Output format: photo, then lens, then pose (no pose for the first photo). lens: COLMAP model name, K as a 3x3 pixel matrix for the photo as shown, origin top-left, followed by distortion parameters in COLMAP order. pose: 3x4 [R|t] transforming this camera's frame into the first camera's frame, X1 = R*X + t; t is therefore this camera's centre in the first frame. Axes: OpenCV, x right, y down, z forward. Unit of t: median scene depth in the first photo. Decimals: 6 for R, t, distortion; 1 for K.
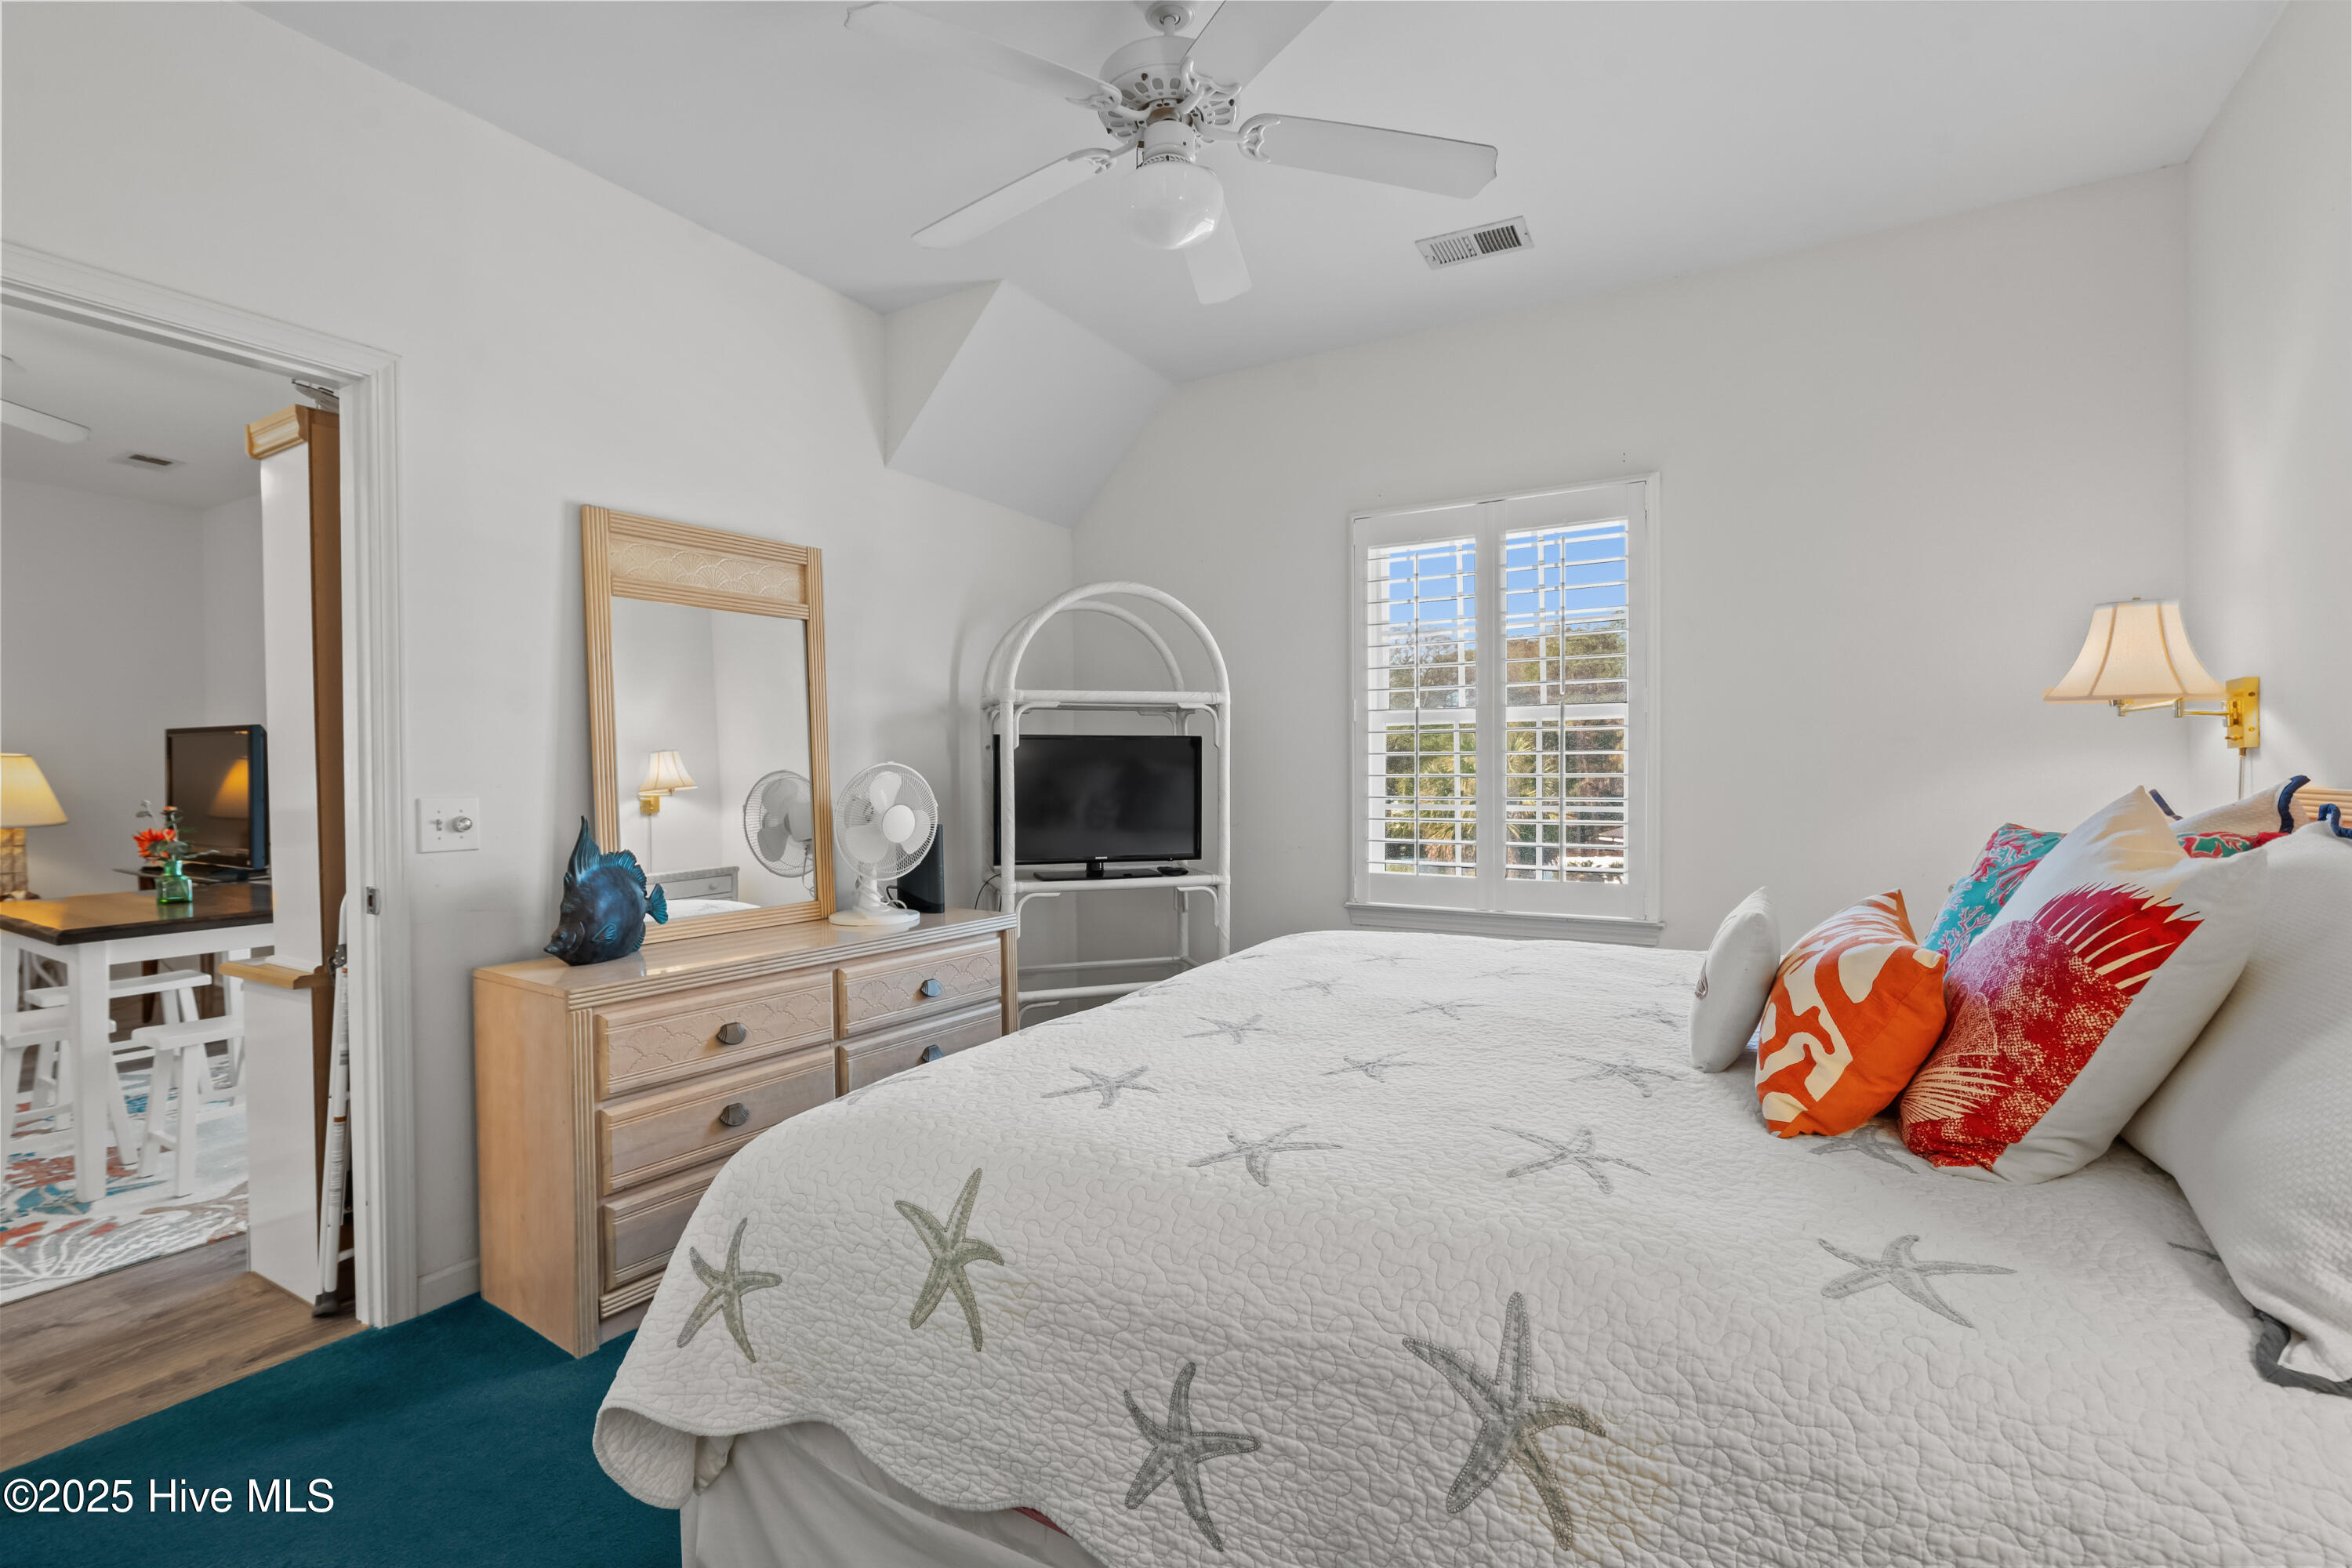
lens RADIAL K [[1081.7, 0, 1168.3], [0, 1081.7, 769.9], [0, 0, 1]] dist [-0.001467, -0.000154]
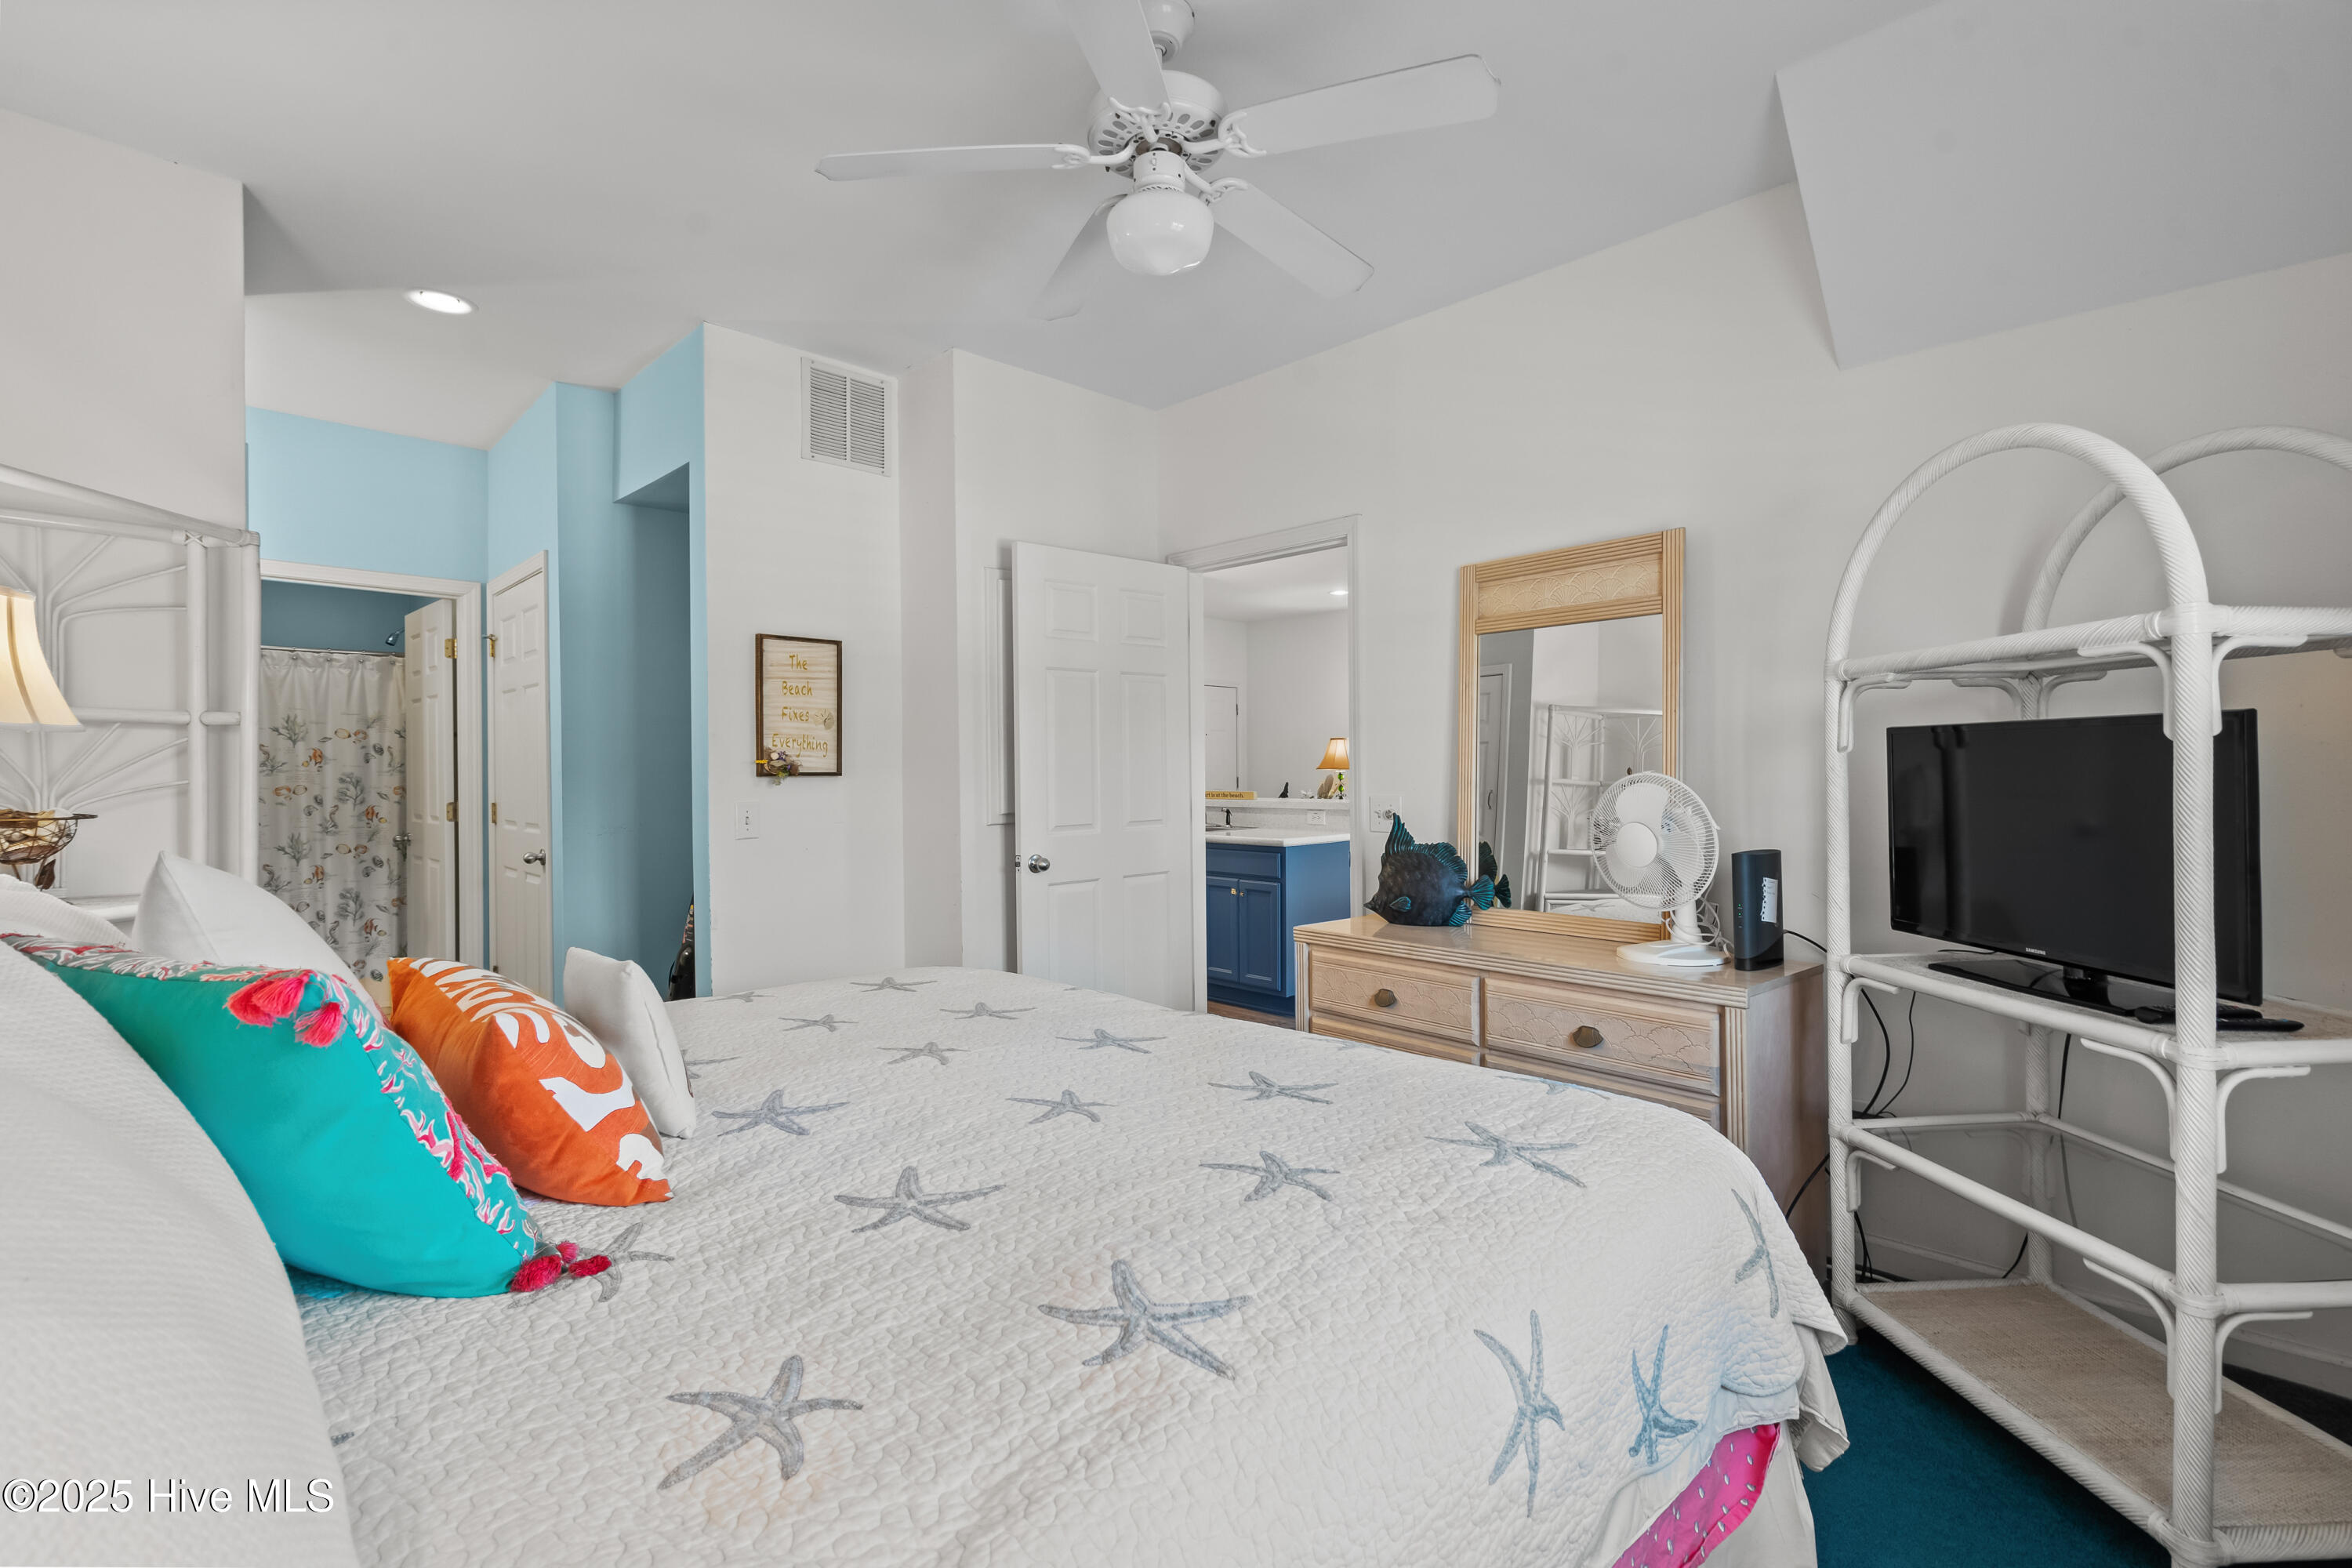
lens RADIAL K [[1081.7, 0, 1168.3], [0, 1081.7, 769.9], [0, 0, 1]] dist [-0.001467, -0.000154]
pose [[-0.275528, 0.015062, -0.961175, 0.678399], [0.022683, 0.999701, 0.009164, -0.026320], [0.961025, -0.019278, -0.275787, 0.894388]]
